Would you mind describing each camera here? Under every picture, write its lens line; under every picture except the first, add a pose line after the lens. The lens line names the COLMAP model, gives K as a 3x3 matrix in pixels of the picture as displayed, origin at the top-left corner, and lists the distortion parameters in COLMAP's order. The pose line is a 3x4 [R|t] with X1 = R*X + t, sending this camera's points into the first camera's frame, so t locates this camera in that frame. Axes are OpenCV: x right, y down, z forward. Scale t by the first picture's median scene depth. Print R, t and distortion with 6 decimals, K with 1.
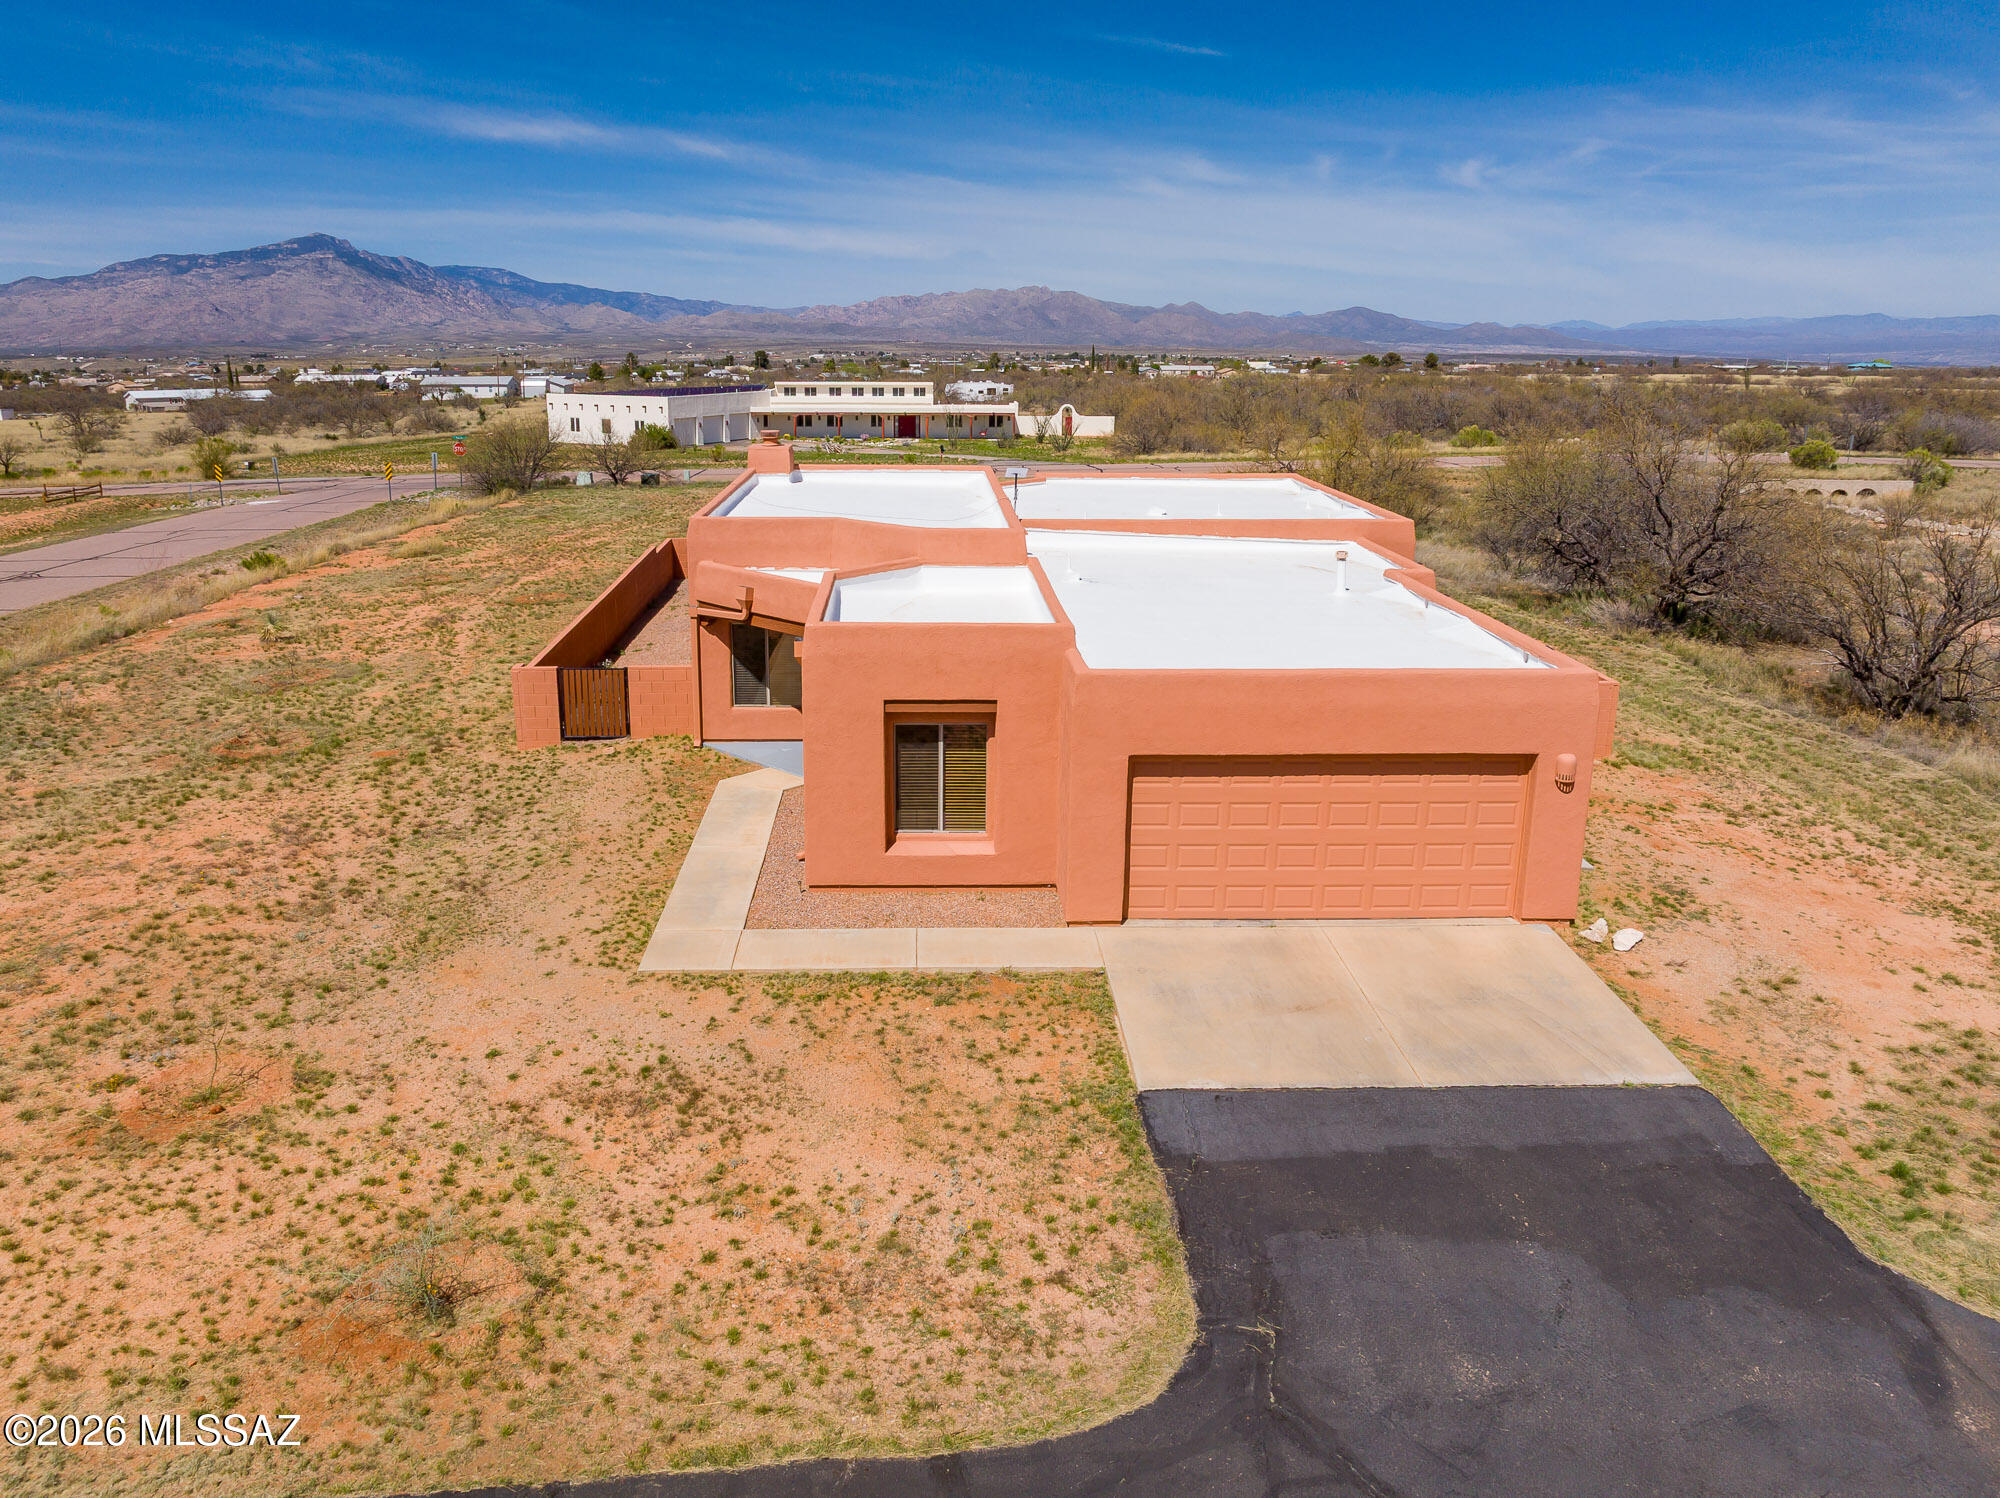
lens RADIAL K [[1446.5, 0, 945.0], [0, 1446.5, 655.7], [0, 0, 1]] dist [-0.057725, 0.026353]
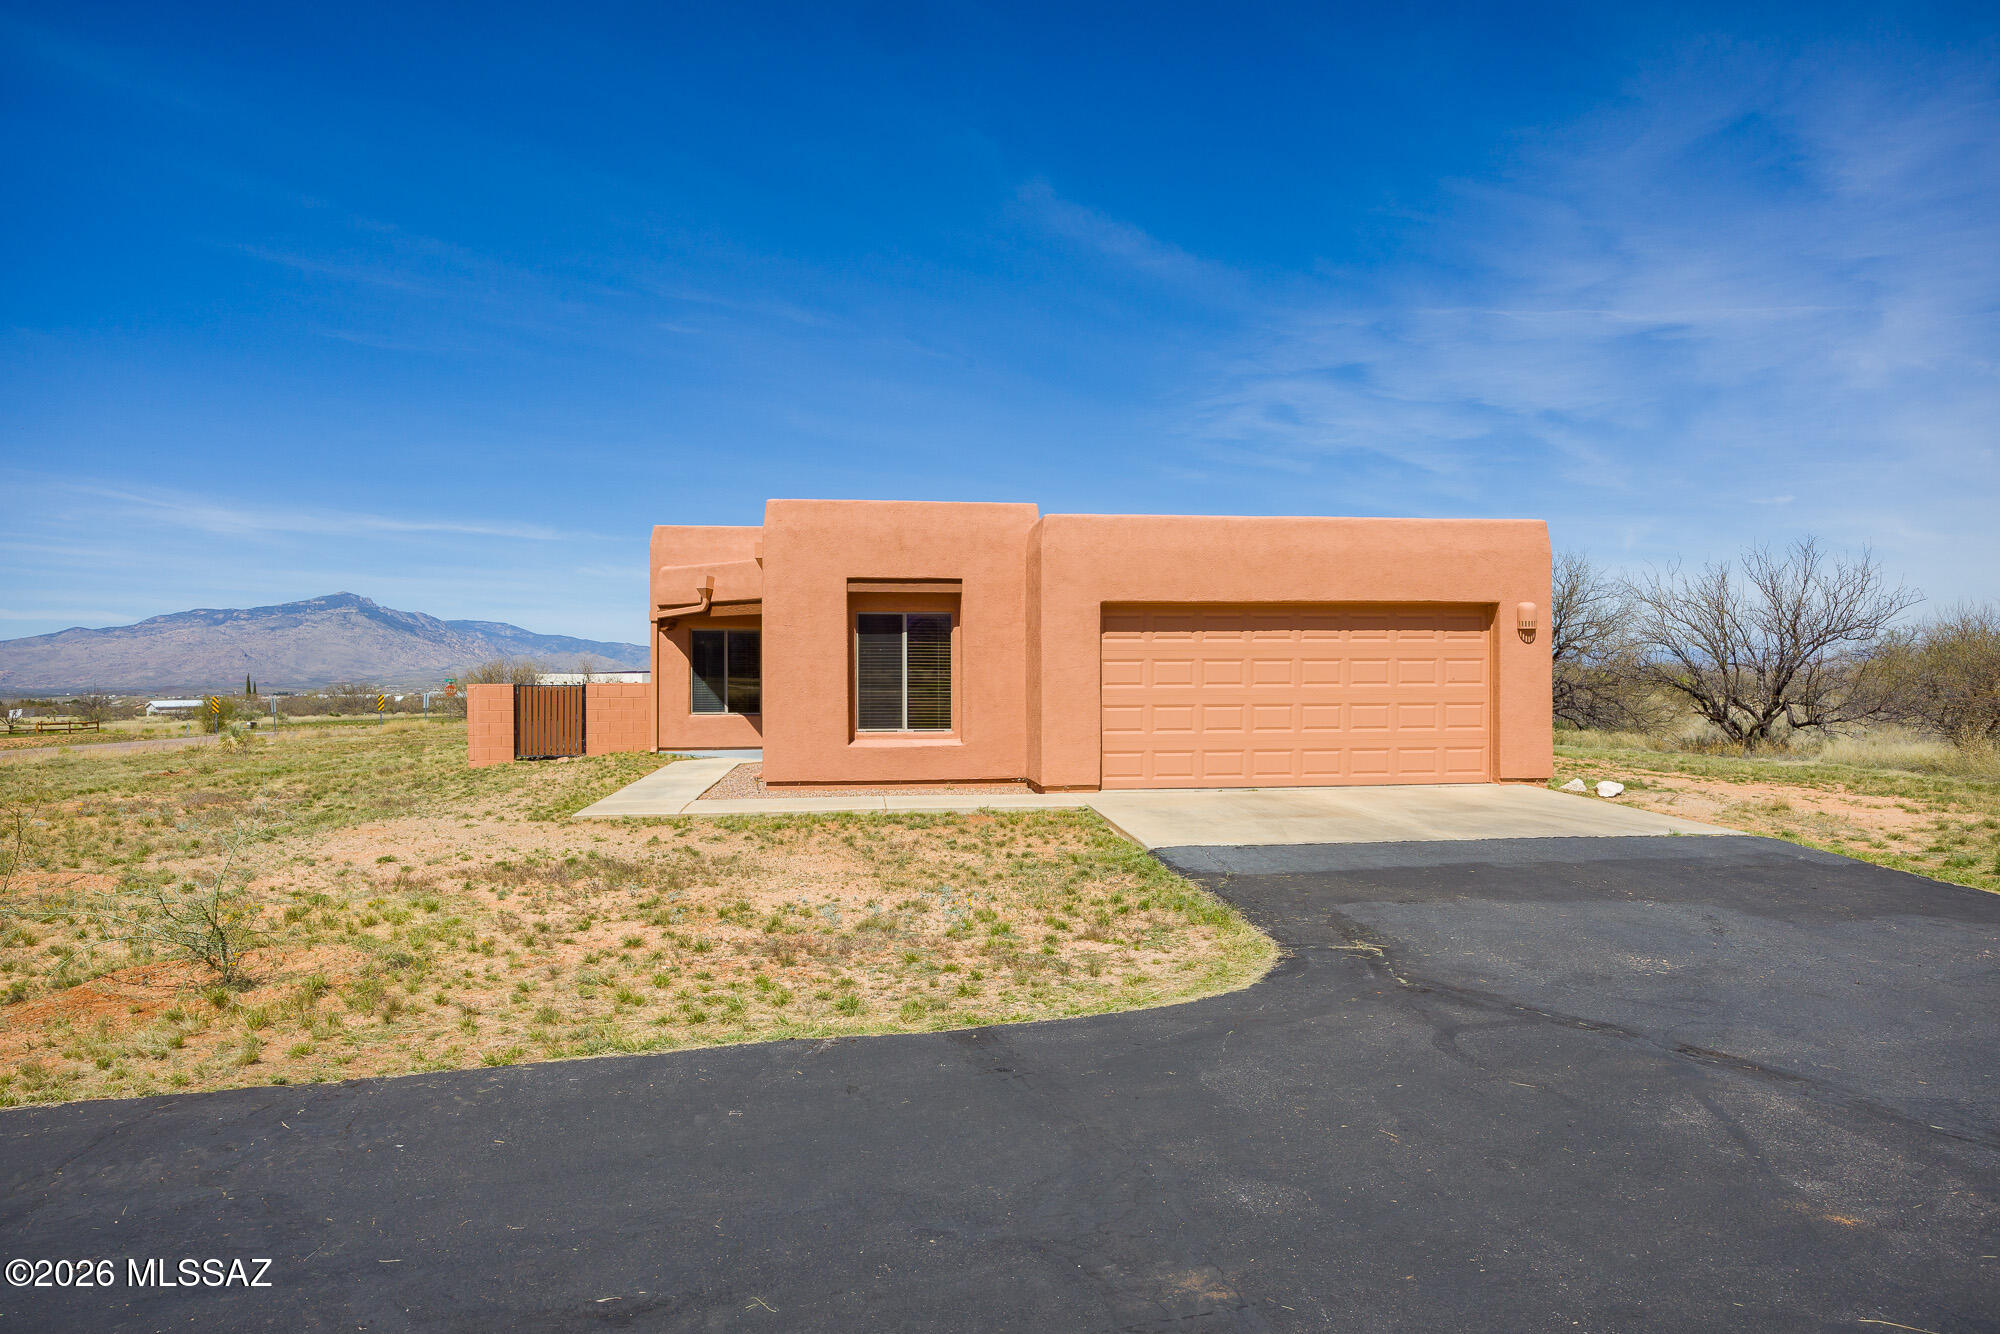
lens RADIAL K [[1200.3, 0, 1000.0], [0, 1200.3, 667.0], [0, 0, 1]] dist [-0.013530, 0.000455]
pose [[0.994811, -0.006445, 0.101536, -0.027476], [0.029014, 0.974522, -0.222408, 0.341819], [-0.097516, 0.224200, 0.969652, 0.263909]]
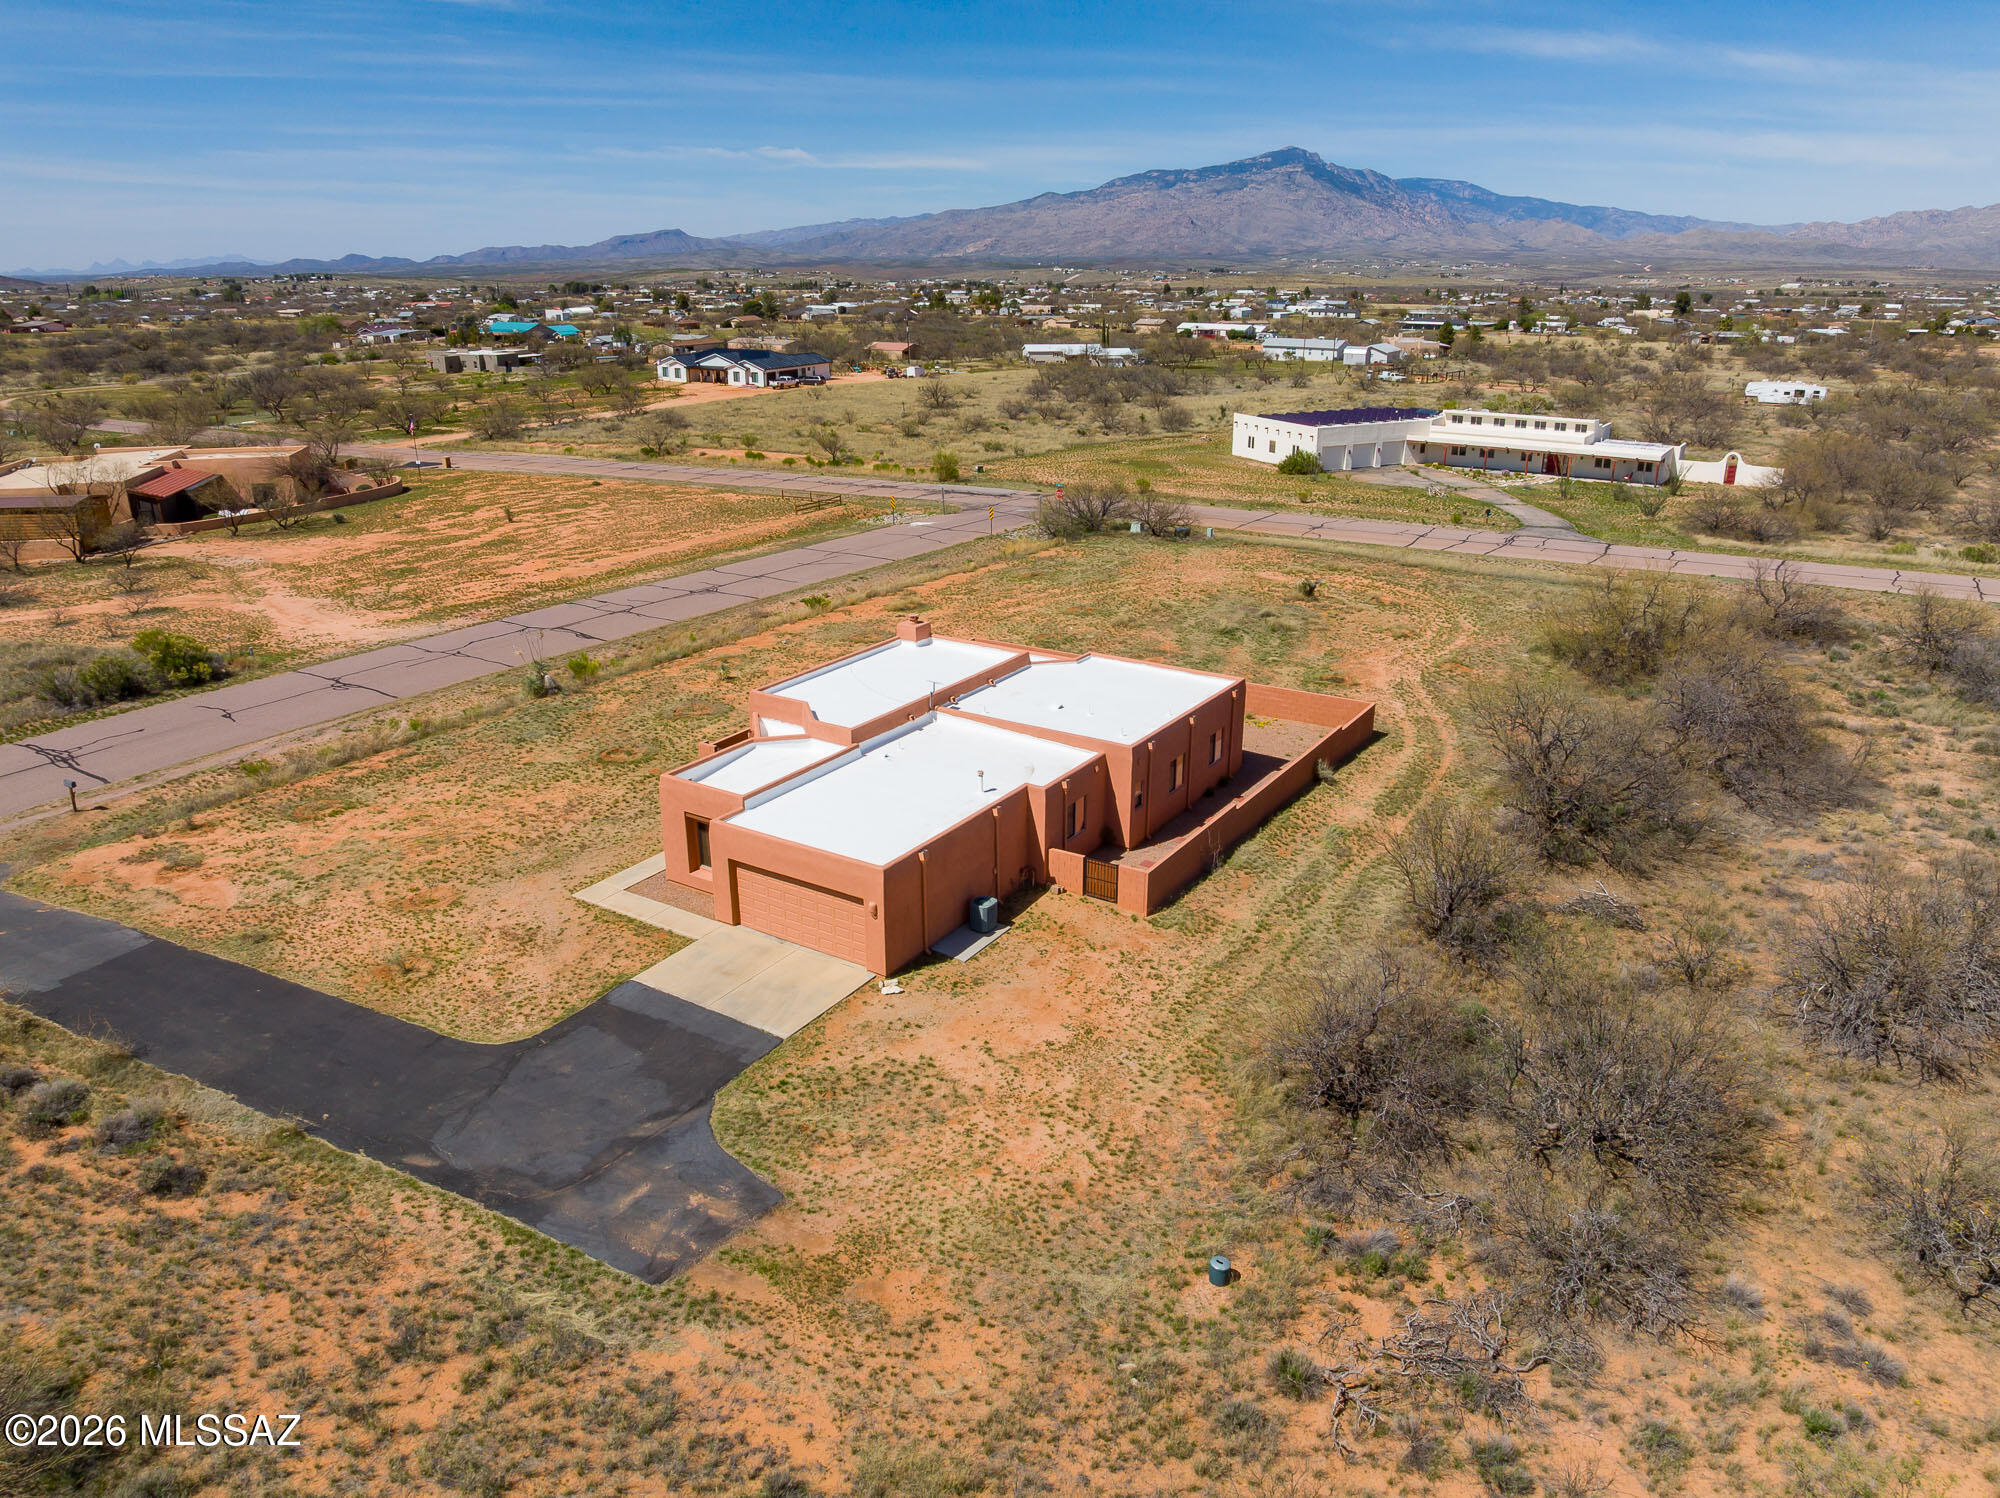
lens RADIAL K [[1404.5, 0, 1000.0], [0, 1404.5, 749.0], [0, 0, 1]] dist [-0.041084, 0.006363]
pose [[0.831102, 0.186938, -0.523760, 2.007357], [-0.120636, 0.979986, 0.158347, -0.635125], [0.542878, -0.068418, 0.837020, -0.835400]]
